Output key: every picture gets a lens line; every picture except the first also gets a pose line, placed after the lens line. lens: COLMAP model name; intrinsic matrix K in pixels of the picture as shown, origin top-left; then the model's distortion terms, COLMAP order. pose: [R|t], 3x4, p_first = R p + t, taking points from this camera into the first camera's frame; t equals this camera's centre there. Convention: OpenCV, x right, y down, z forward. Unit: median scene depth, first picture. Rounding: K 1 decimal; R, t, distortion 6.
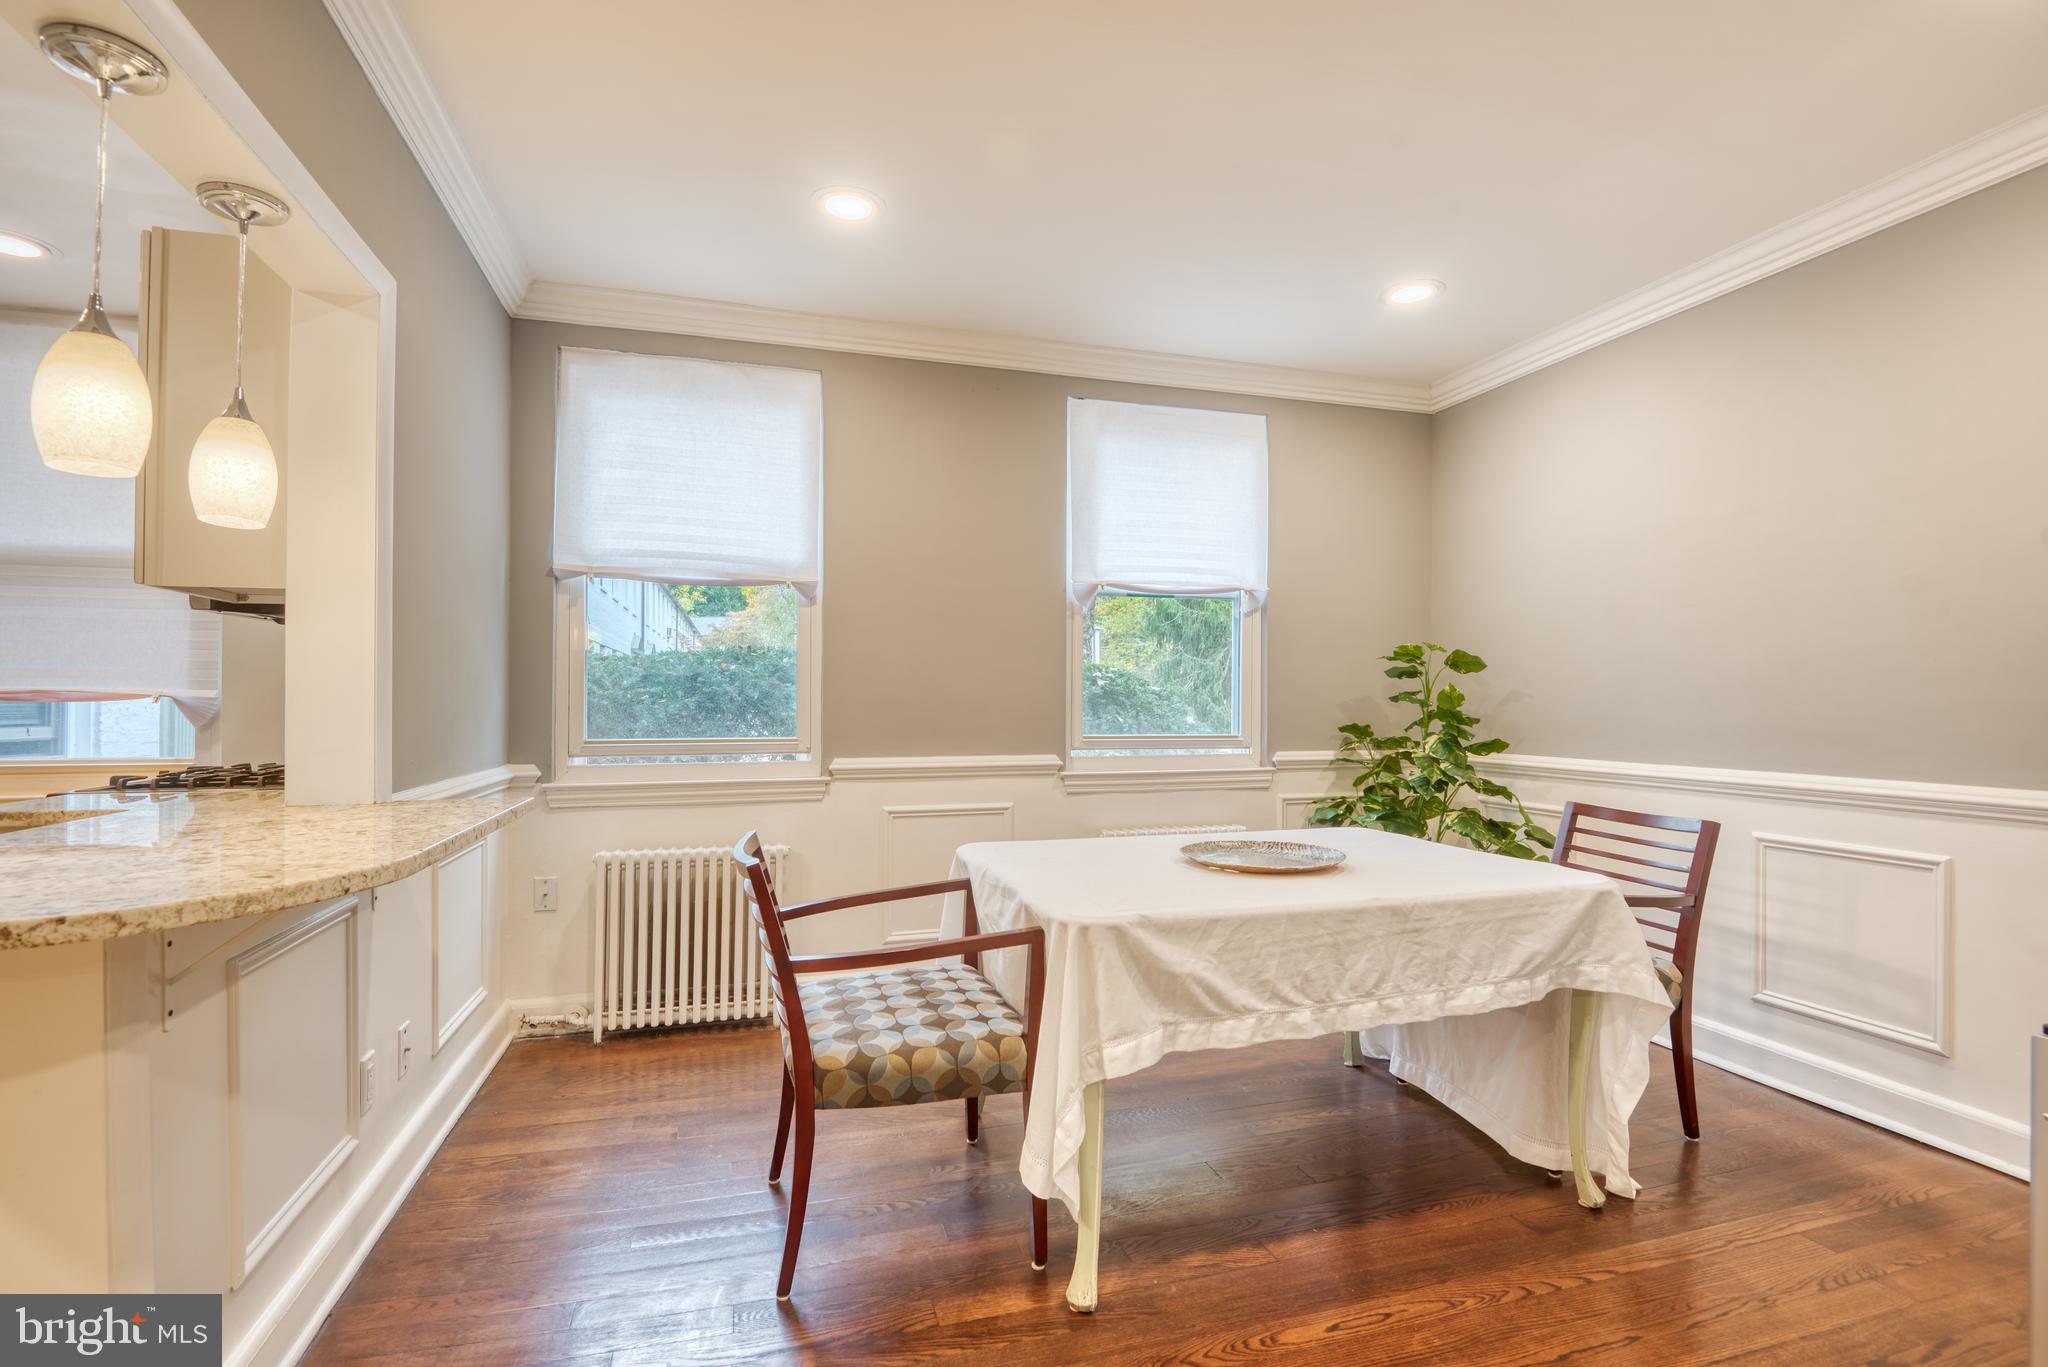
lens RADIAL K [[950.8, 0, 1018.6], [0, 950.8, 690.7], [0, 0, 1]] dist [0.001933, -0.012566]
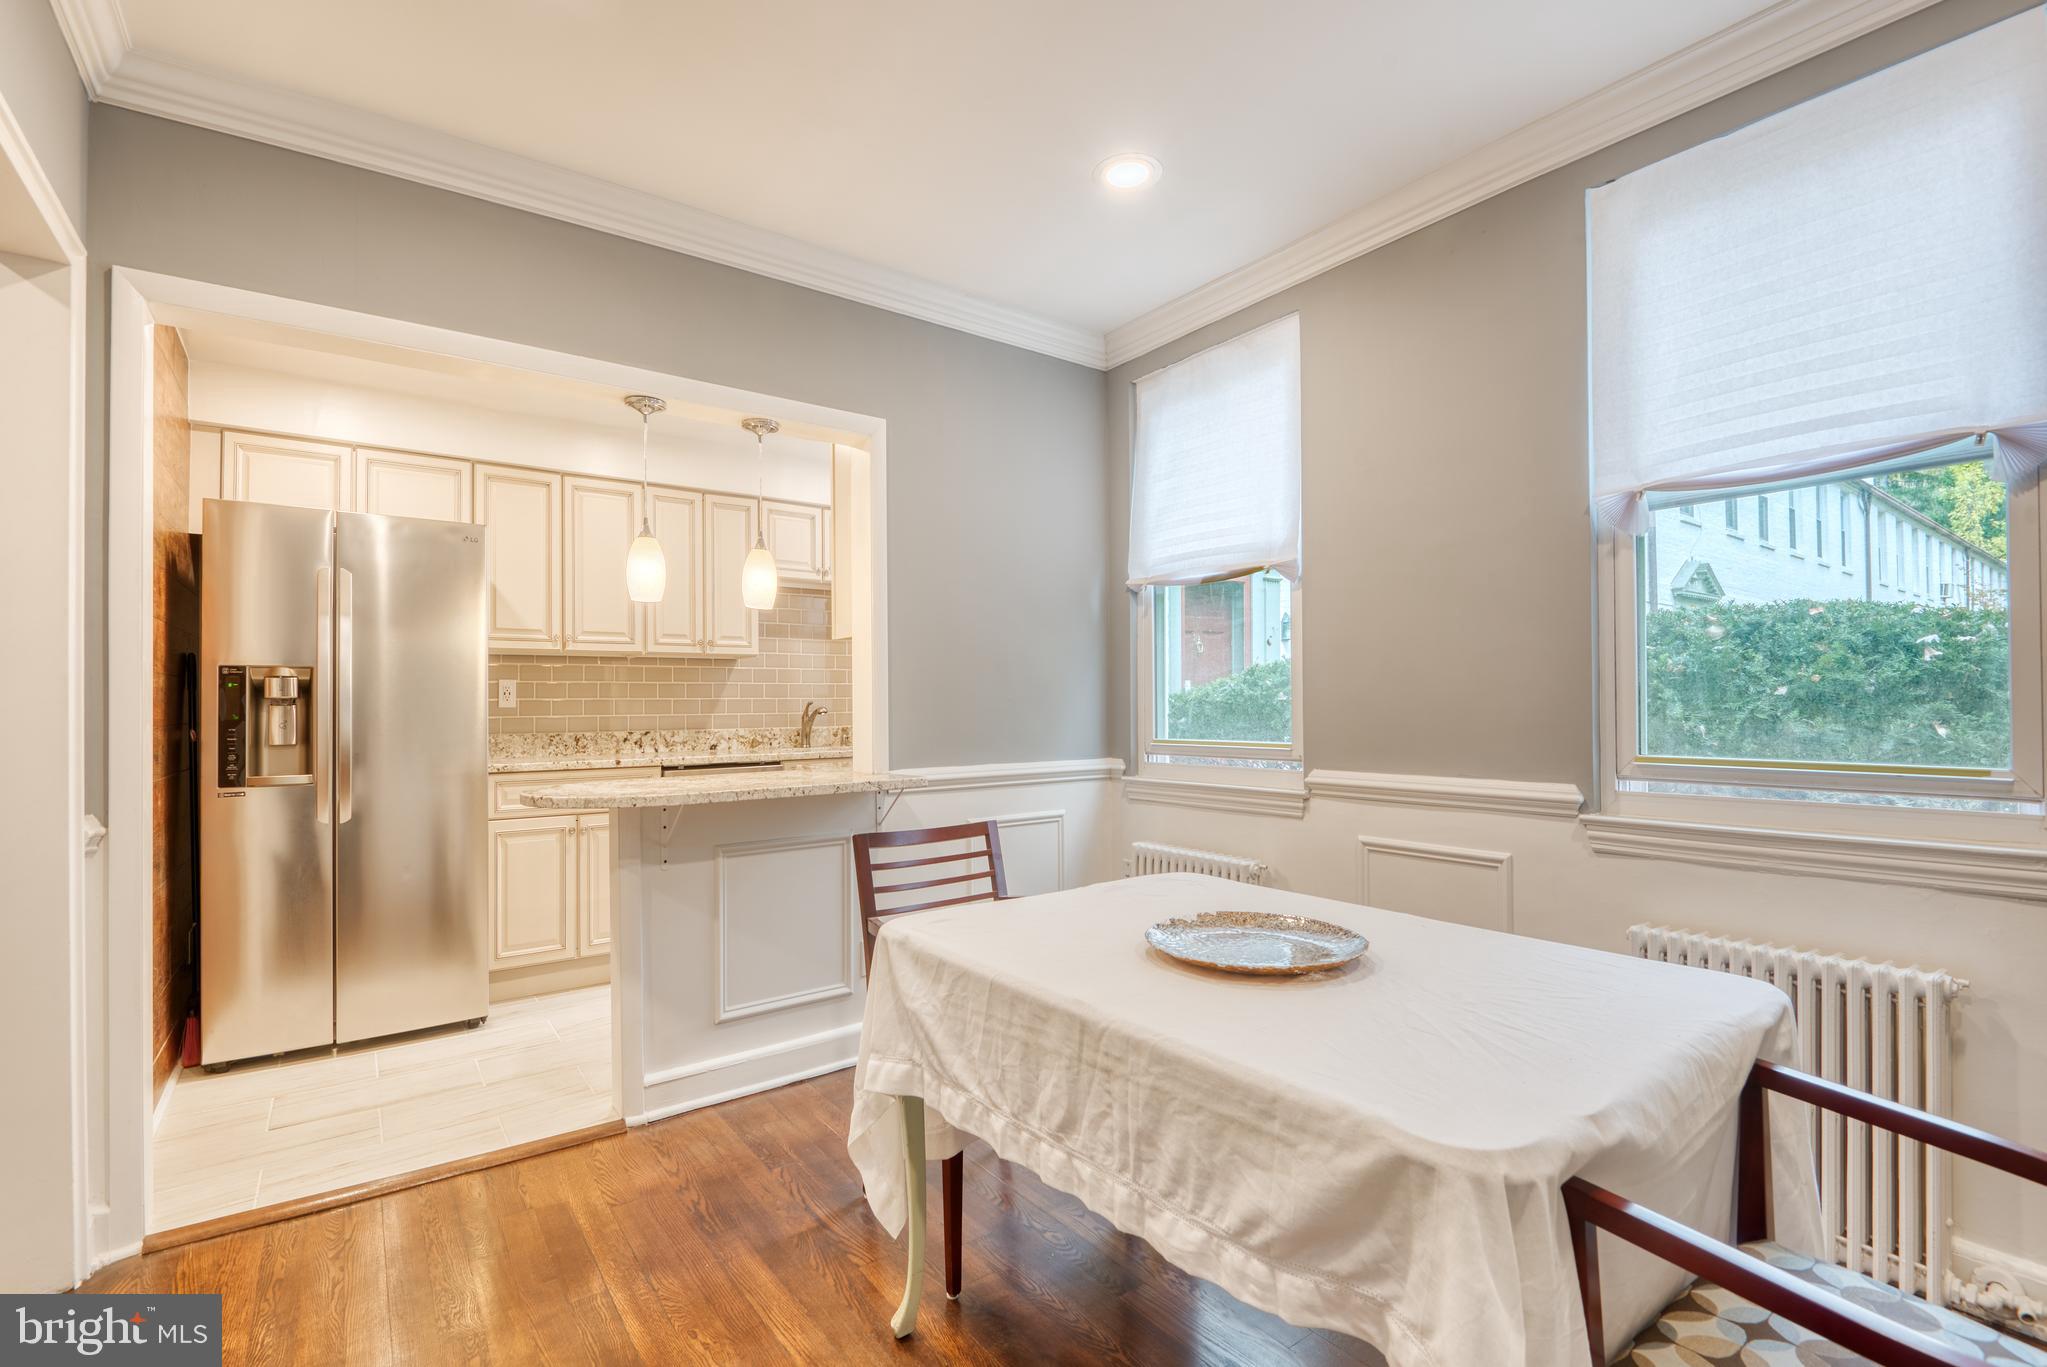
lens RADIAL K [[1123.5, 0, 909.4], [0, 1123.5, 678.4], [0, 0, 1]] dist [0.018813, -0.000111]
pose [[0.198246, -0.027024, -0.979780, 0.938521], [0.021843, 0.999493, -0.023148, 0.009189], [0.979909, -0.016812, 0.198735, 0.614166]]
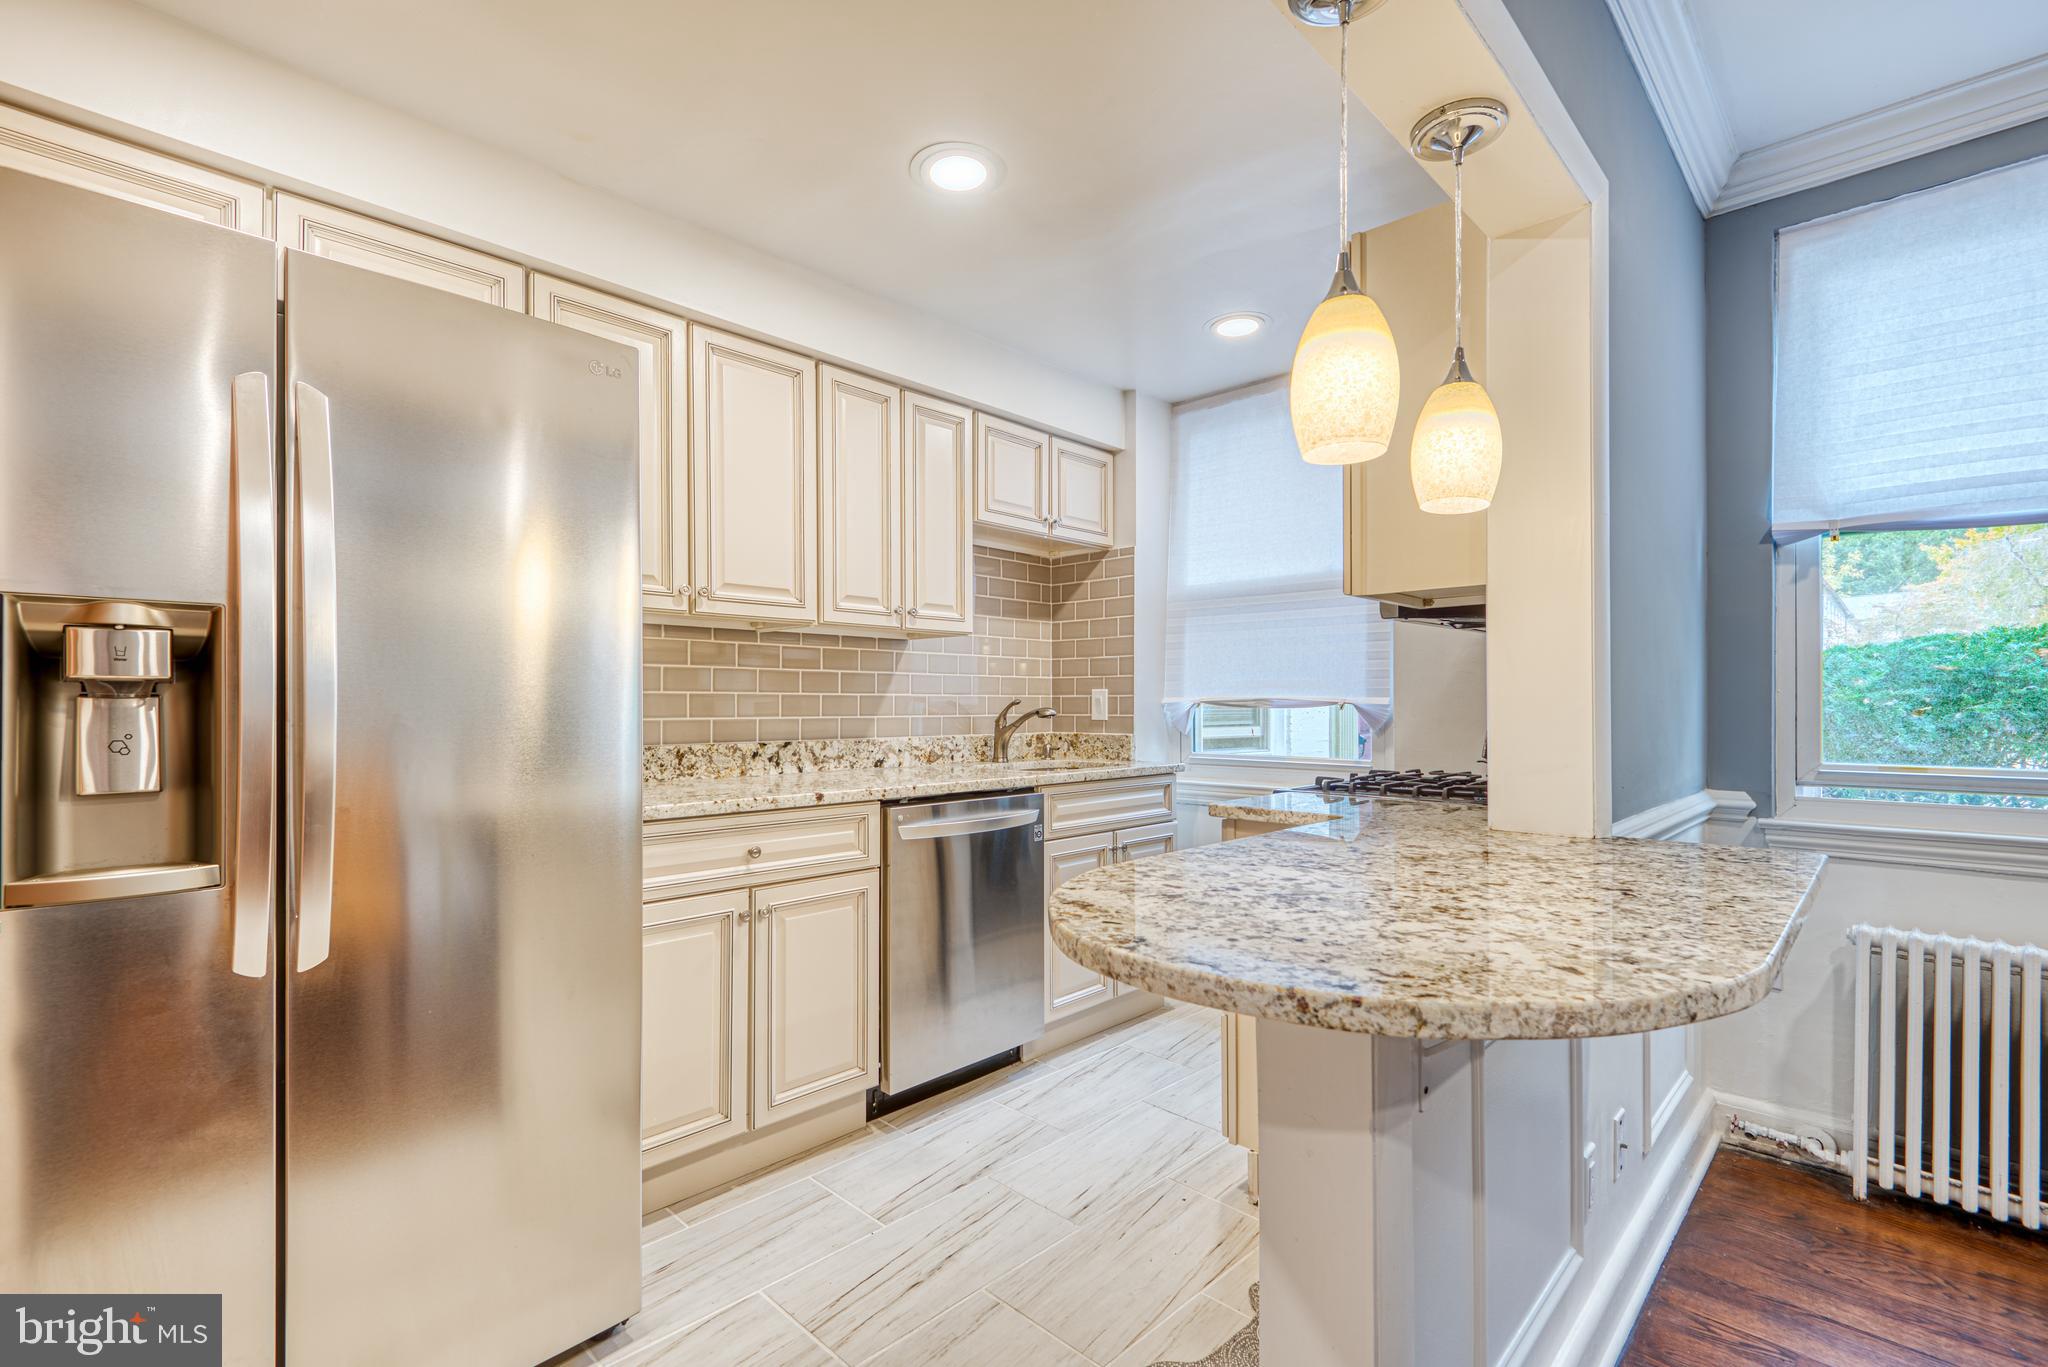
lens RADIAL K [[896.9, 0, 1048.9], [0, 896.9, 696.4], [0, 0, 1]] dist [0.030730, -0.010150]
pose [[0.530550, -0.007266, -0.847623, -0.233765], [0.010682, 0.999941, -0.001886, -0.004557], [0.847587, -0.008054, 0.530596, 0.174351]]
